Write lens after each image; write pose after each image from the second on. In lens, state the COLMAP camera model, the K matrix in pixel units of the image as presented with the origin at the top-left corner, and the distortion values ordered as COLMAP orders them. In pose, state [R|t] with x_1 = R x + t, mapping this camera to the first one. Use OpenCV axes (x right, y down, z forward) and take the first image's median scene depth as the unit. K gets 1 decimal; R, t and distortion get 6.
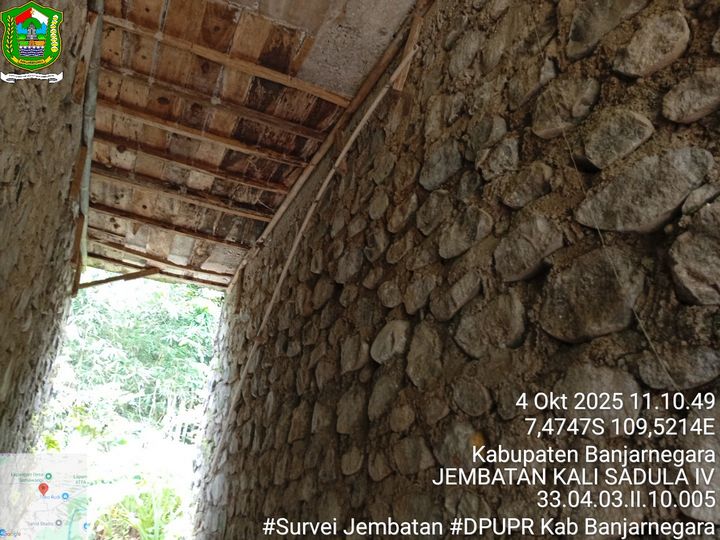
lens RADIAL K [[551.3, 0, 356.0], [0, 551.3, 273.9], [0, 0, 1]] dist [0.057533, -0.111436]
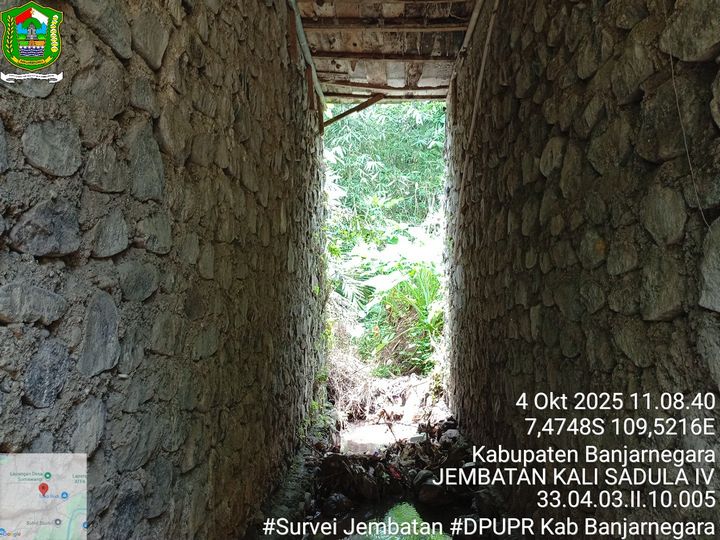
lens RADIAL K [[551.3, 0, 361.8], [0, 551.3, 277.6], [0, 0, 1]] dist [0.057533, -0.111436]
pose [[0.889782, -0.049726, -0.453669, 0.136813], [0.217578, 0.920029, 0.325894, -0.063916], [0.401183, -0.388683, 0.829445, -0.111851]]
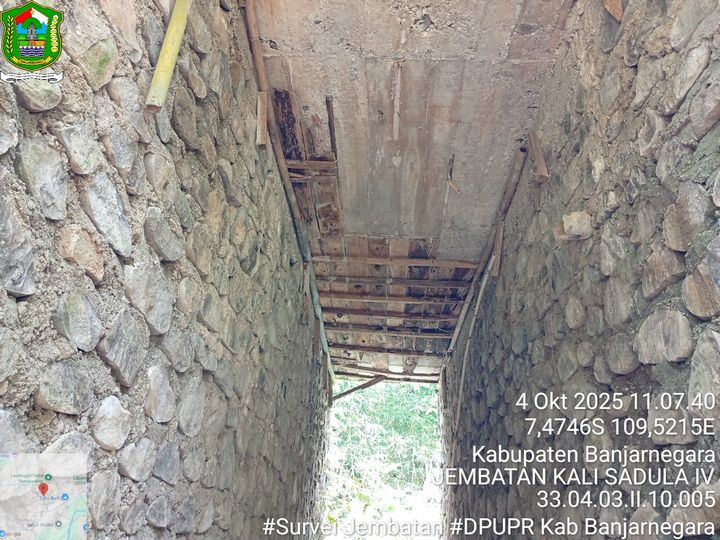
lens RADIAL K [[551.3, 0, 357.5], [0, 551.3, 263.5], [0, 0, 1]] dist [0.057533, -0.111436]
pose [[0.894408, -0.202941, -0.398559, 0.244791], [0.163164, 0.977768, -0.131711, -0.164908], [0.416427, 0.052773, 0.907636, -0.337387]]
